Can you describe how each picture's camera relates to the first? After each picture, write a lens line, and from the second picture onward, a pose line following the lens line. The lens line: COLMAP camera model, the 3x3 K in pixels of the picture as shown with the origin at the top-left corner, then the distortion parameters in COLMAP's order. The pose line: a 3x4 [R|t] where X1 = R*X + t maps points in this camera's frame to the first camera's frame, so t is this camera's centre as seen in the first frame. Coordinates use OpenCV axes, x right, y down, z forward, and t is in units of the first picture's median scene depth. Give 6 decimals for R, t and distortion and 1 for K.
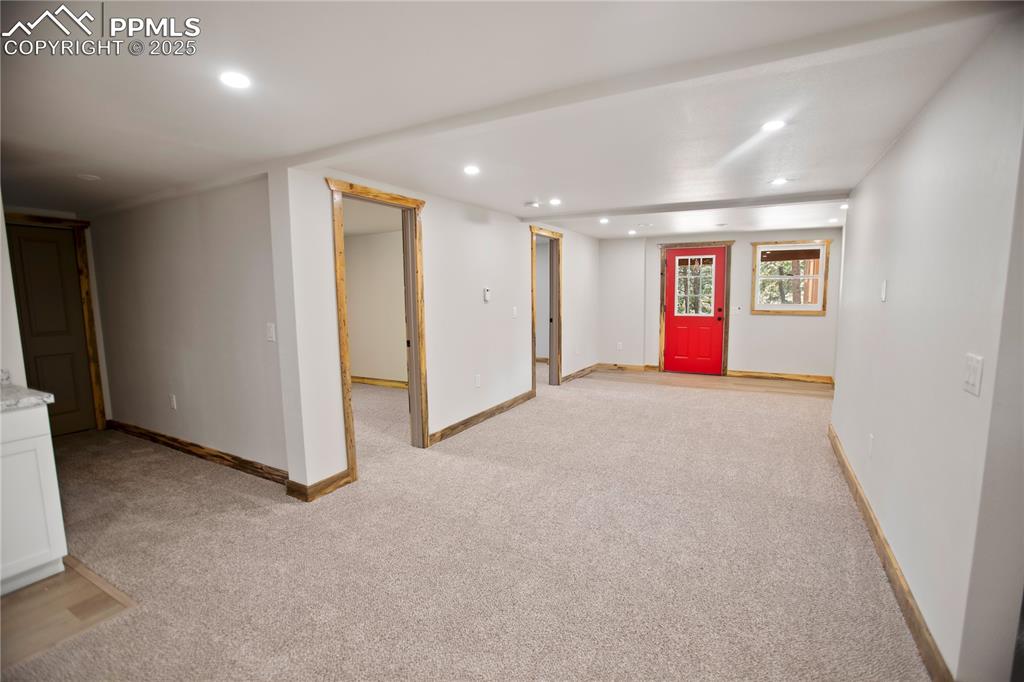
lens RADIAL K [[468.4, 0, 508.8], [0, 468.4, 347.6], [0, 0, 1]] dist [-0.077896, 0.032402]
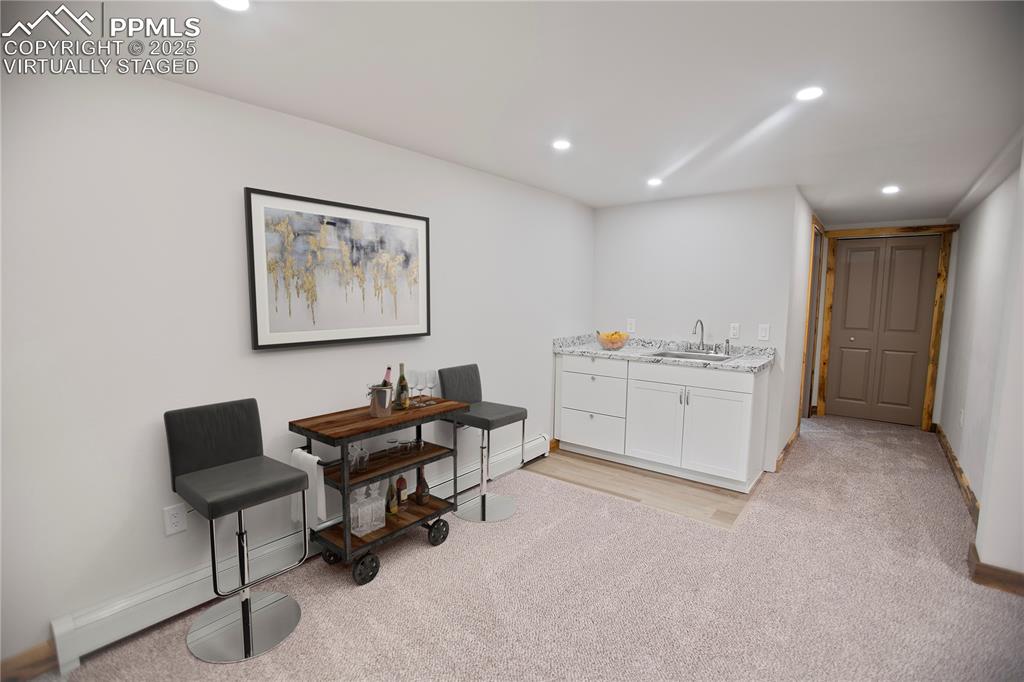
lens RADIAL K [[468.4, 0, 508.8], [0, 468.4, 347.6], [0, 0, 1]] dist [-0.077896, 0.032402]
pose [[-0.184649, 0.116881, -0.975830, 0.272023], [-0.120549, 0.982712, 0.140516, -0.034220], [0.975383, 0.143581, -0.167367, 0.251825]]
